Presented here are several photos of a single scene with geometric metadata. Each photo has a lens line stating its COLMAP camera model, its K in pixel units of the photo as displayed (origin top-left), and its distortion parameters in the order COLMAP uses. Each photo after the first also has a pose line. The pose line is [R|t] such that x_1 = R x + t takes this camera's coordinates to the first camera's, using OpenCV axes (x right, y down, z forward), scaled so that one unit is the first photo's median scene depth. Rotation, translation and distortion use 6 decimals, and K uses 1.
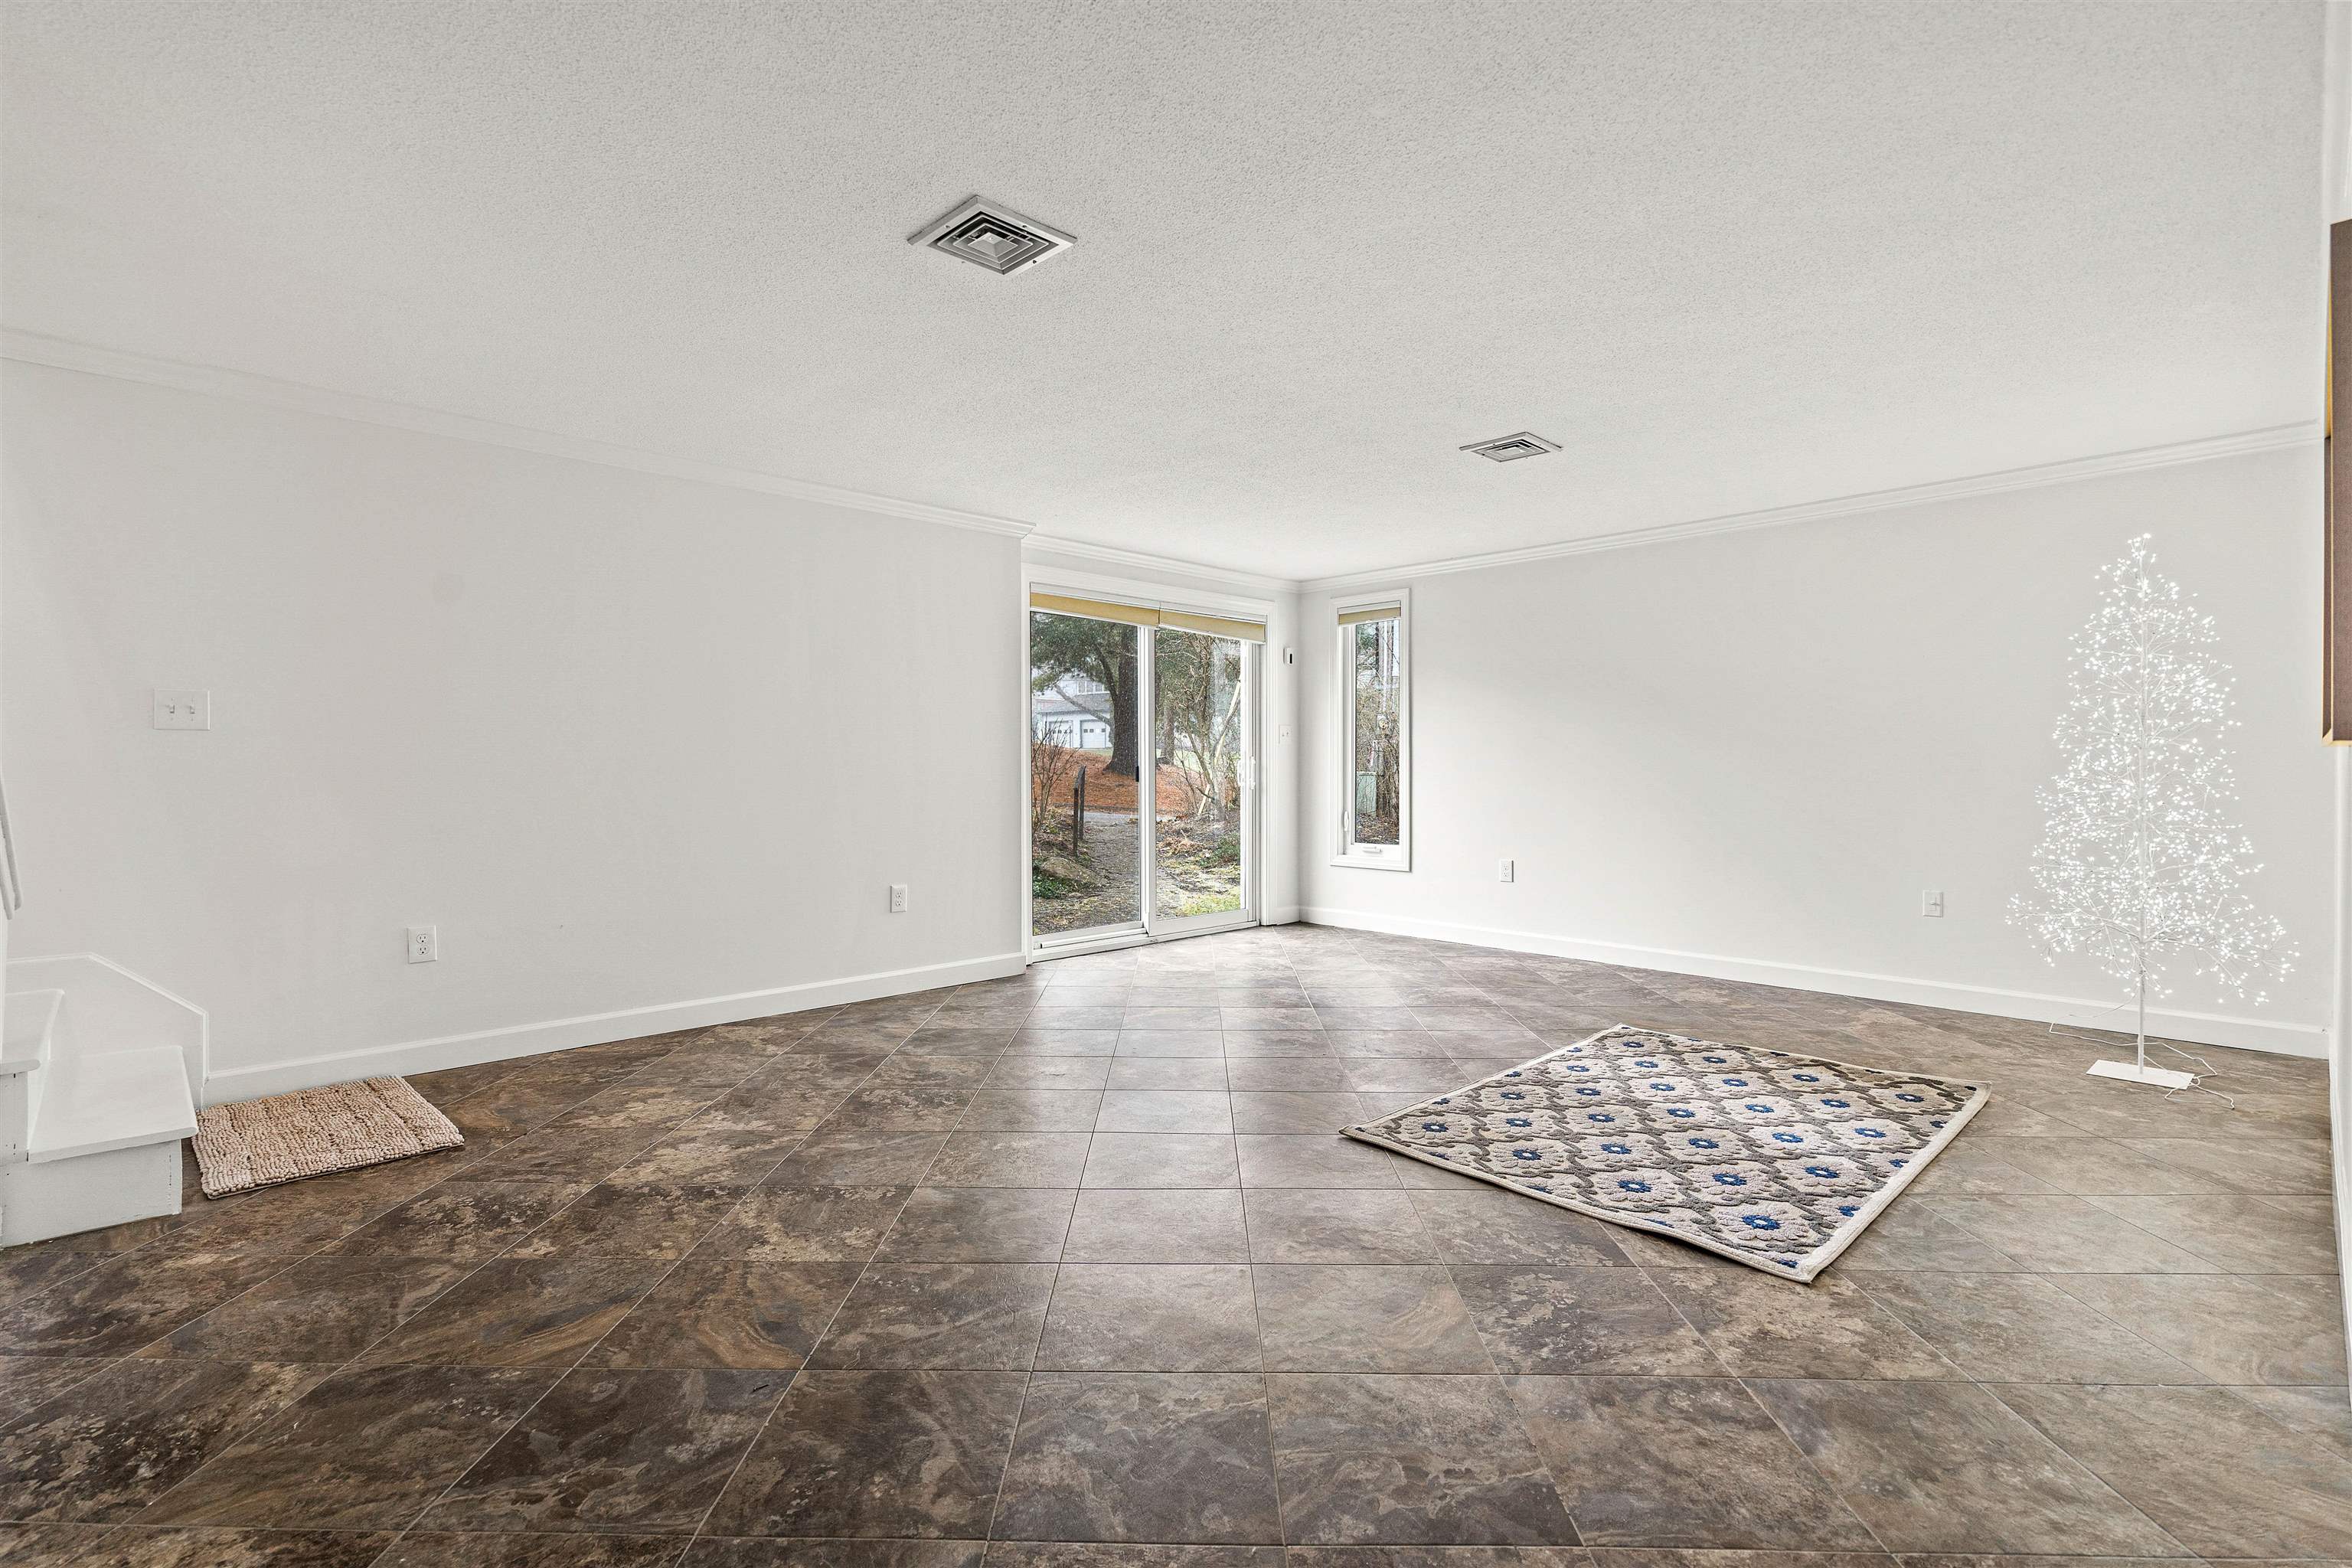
lens RADIAL K [[1096.6, 0, 1173.1], [0, 1096.6, 770.4], [0, 0, 1]] dist [-0.000003, 0.000081]
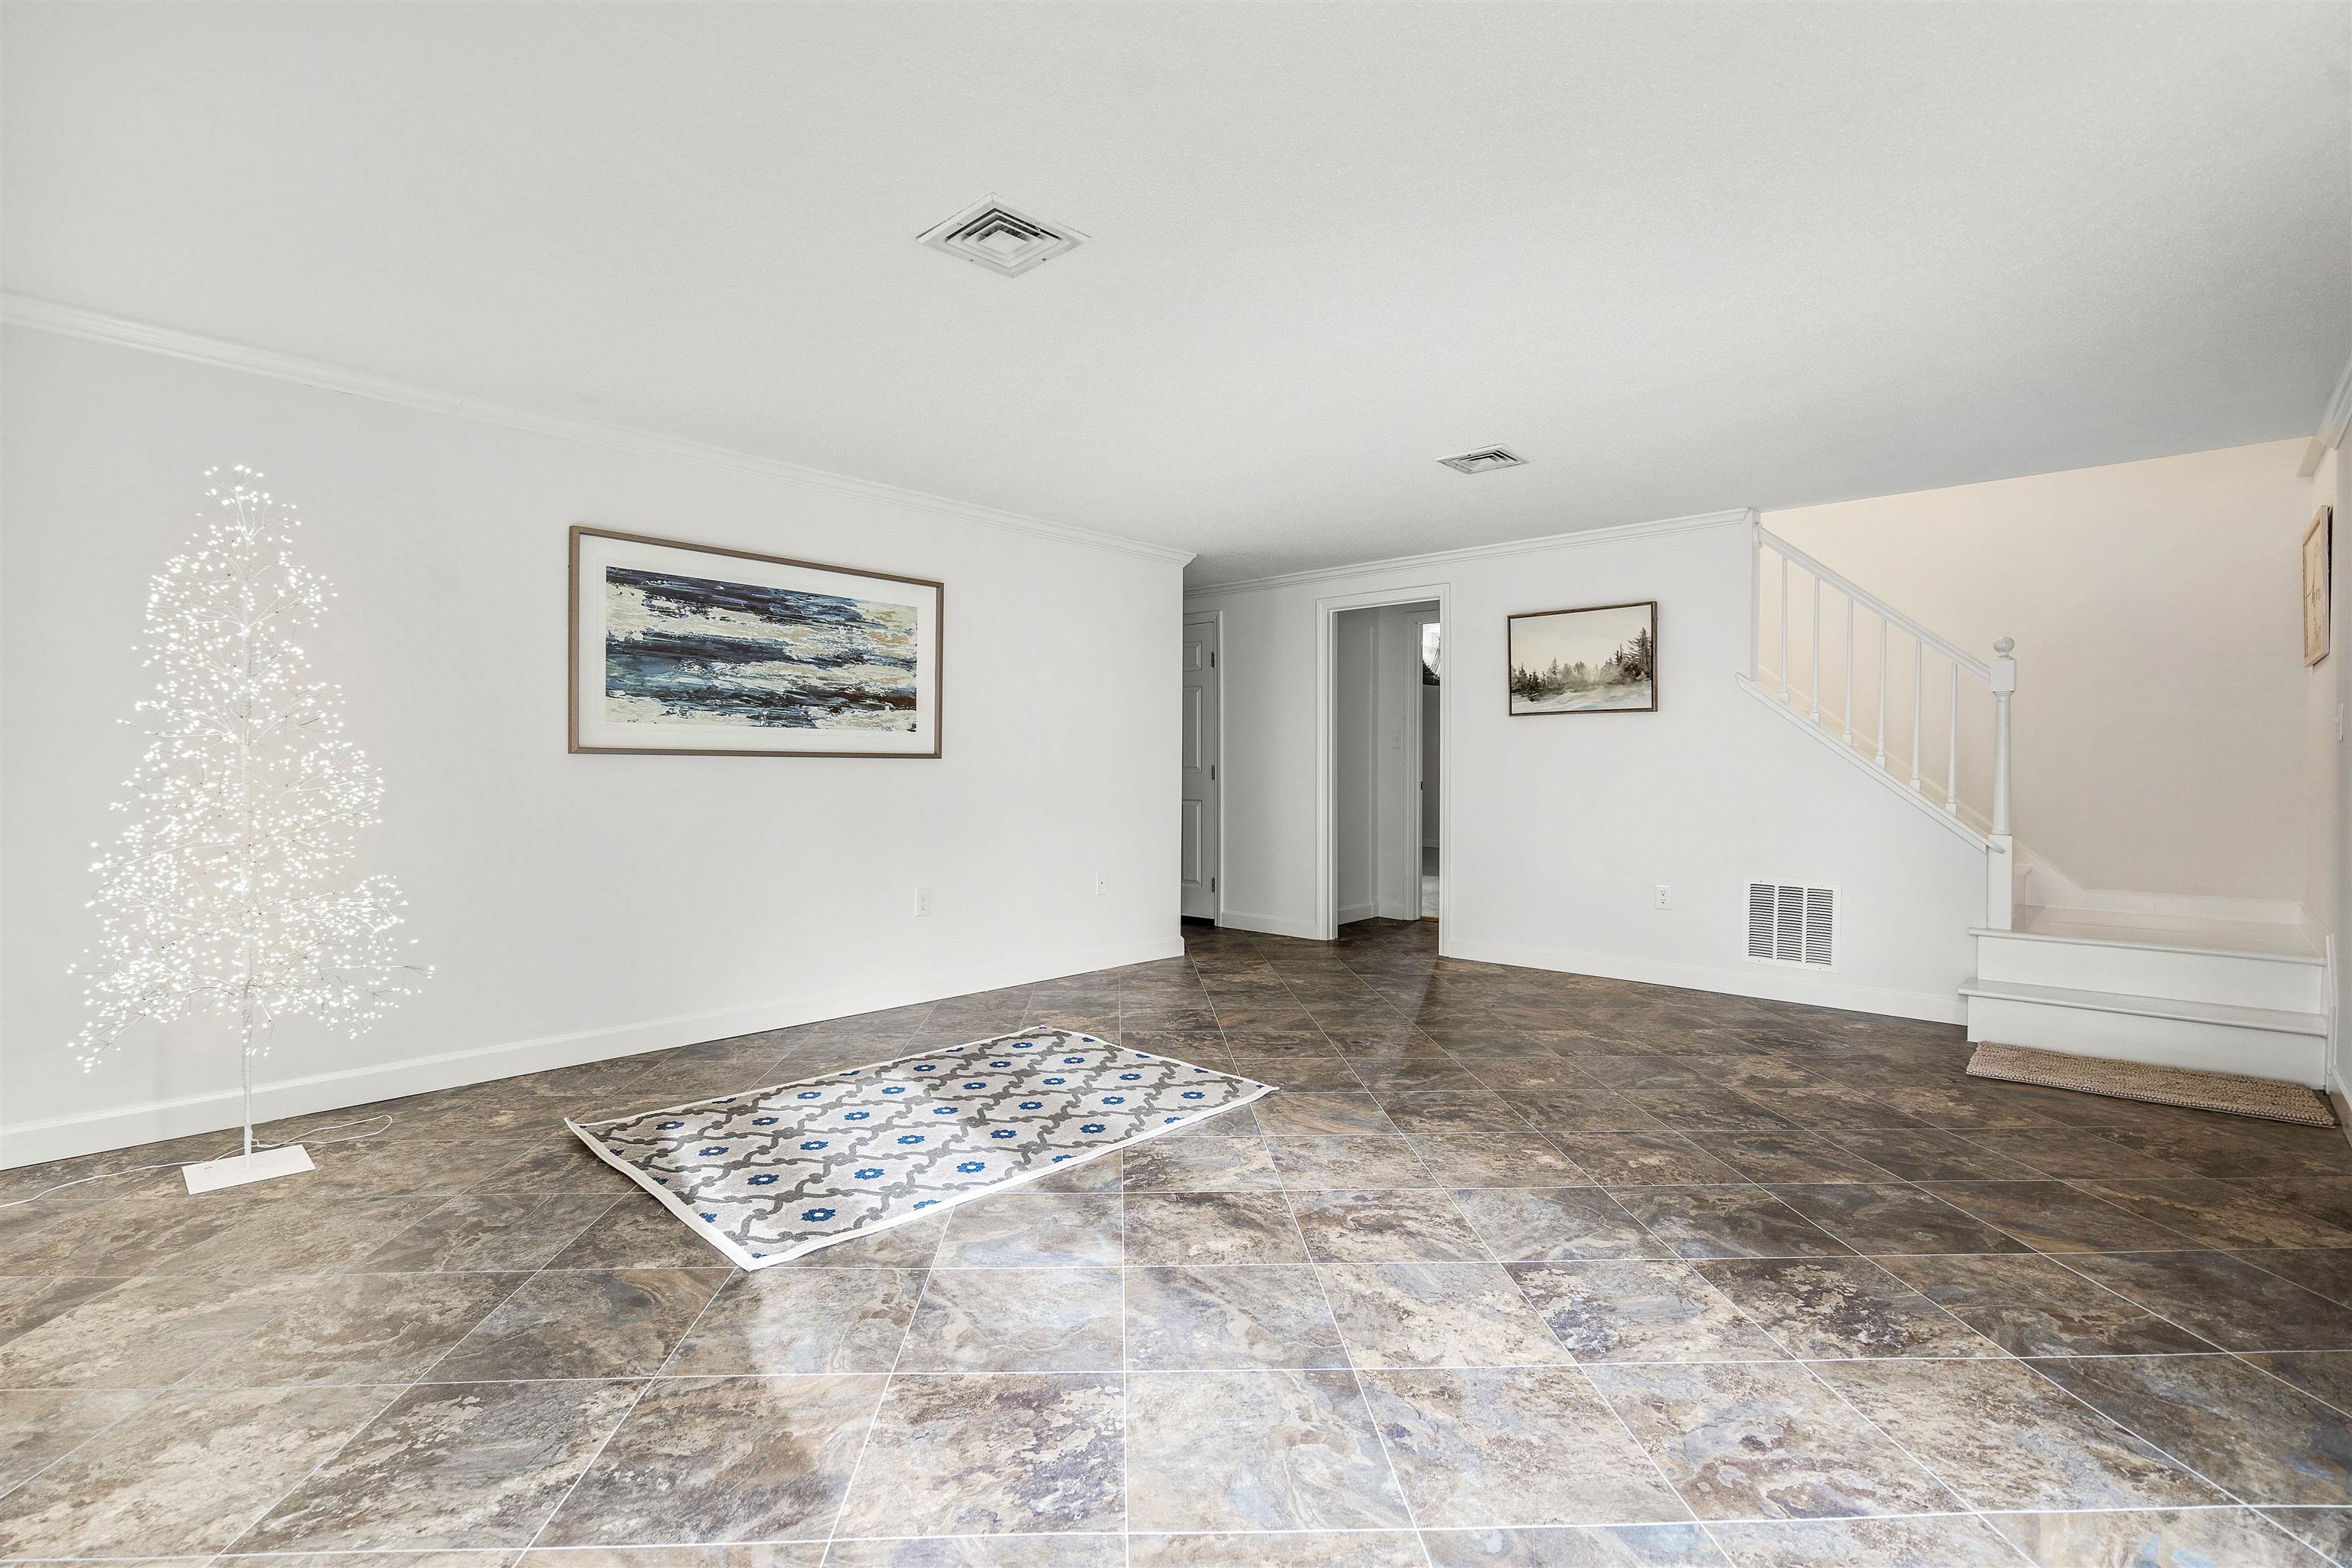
lens RADIAL K [[1074.1, 0, 1169.1], [0, 1074.1, 767.5], [0, 0, 1]] dist [-0.001682, -0.000152]
pose [[-0.998180, -0.001461, -0.060293, 0.312382], [-0.002033, 0.999953, 0.009431, -0.014981], [0.060277, 0.009536, -0.998136, 1.976670]]
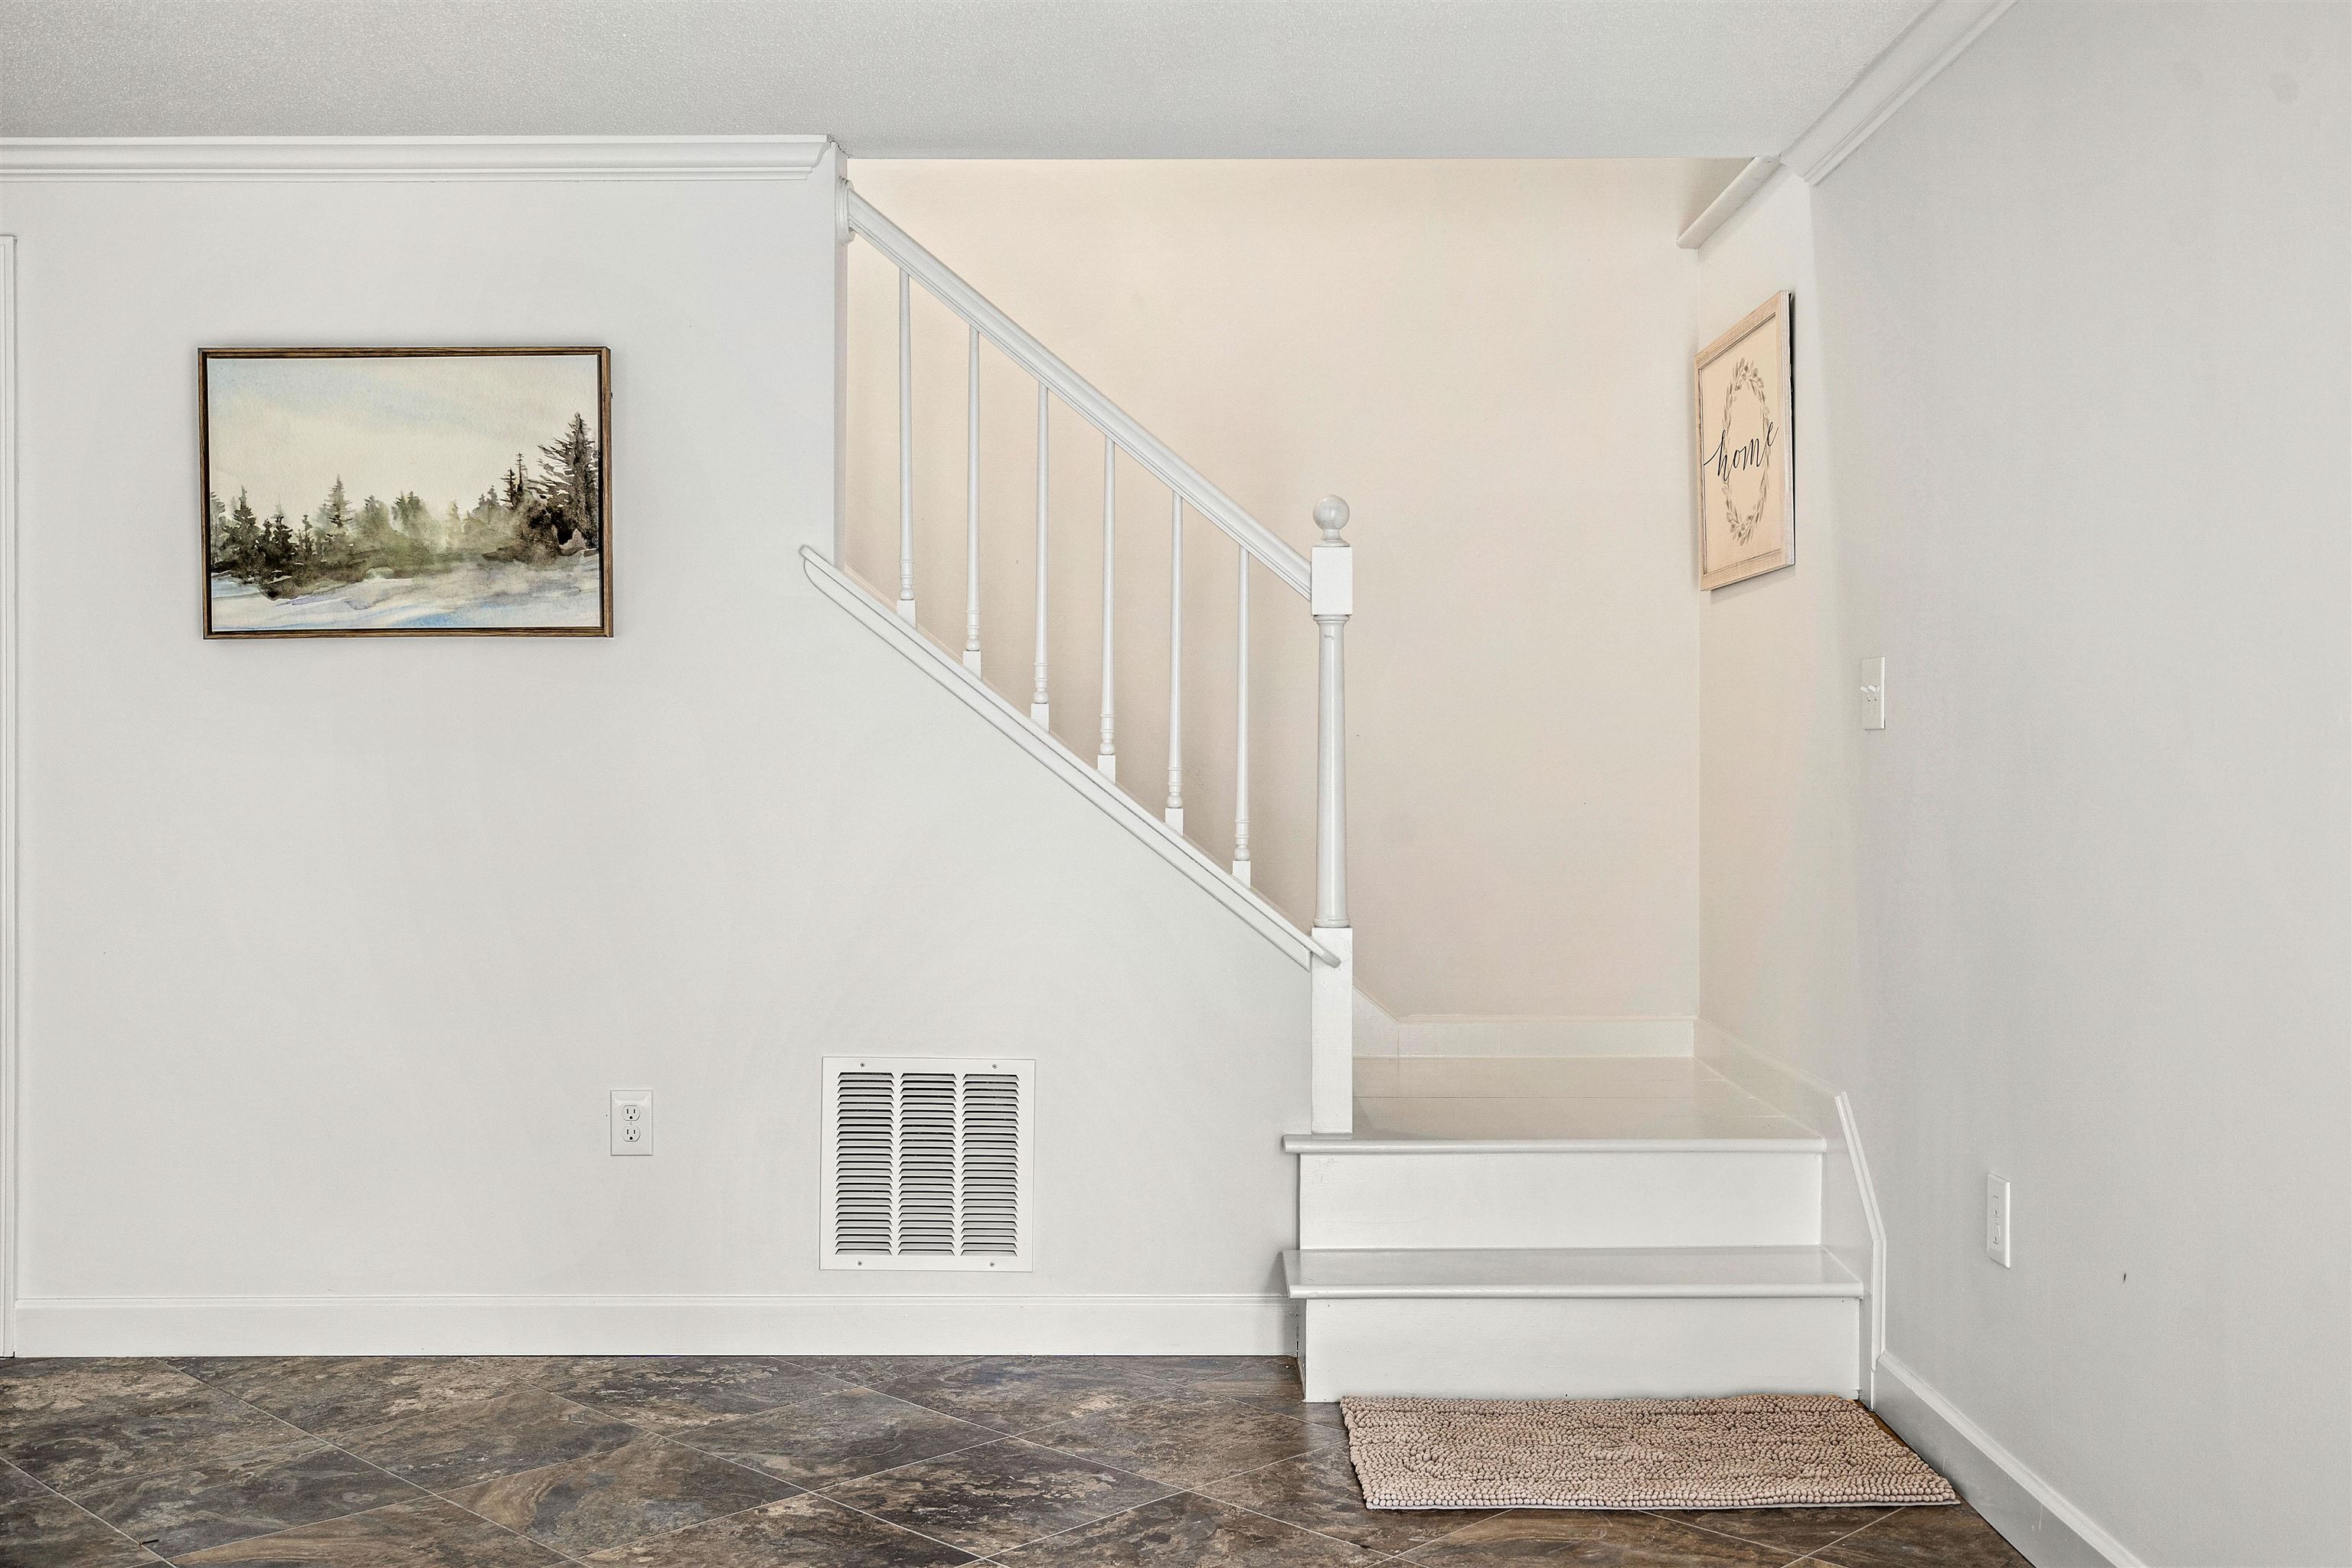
lens RADIAL K [[2250.7, 0, 1175.5], [0, 2250.7, 746.9], [0, 0, 1]] dist [0.001900, -0.003205]
pose [[-0.693168, -0.002032, -0.720773, 0.194023], [-0.002328, 0.999997, -0.000580, -0.022092], [0.720772, 0.001276, -0.693171, 1.552615]]
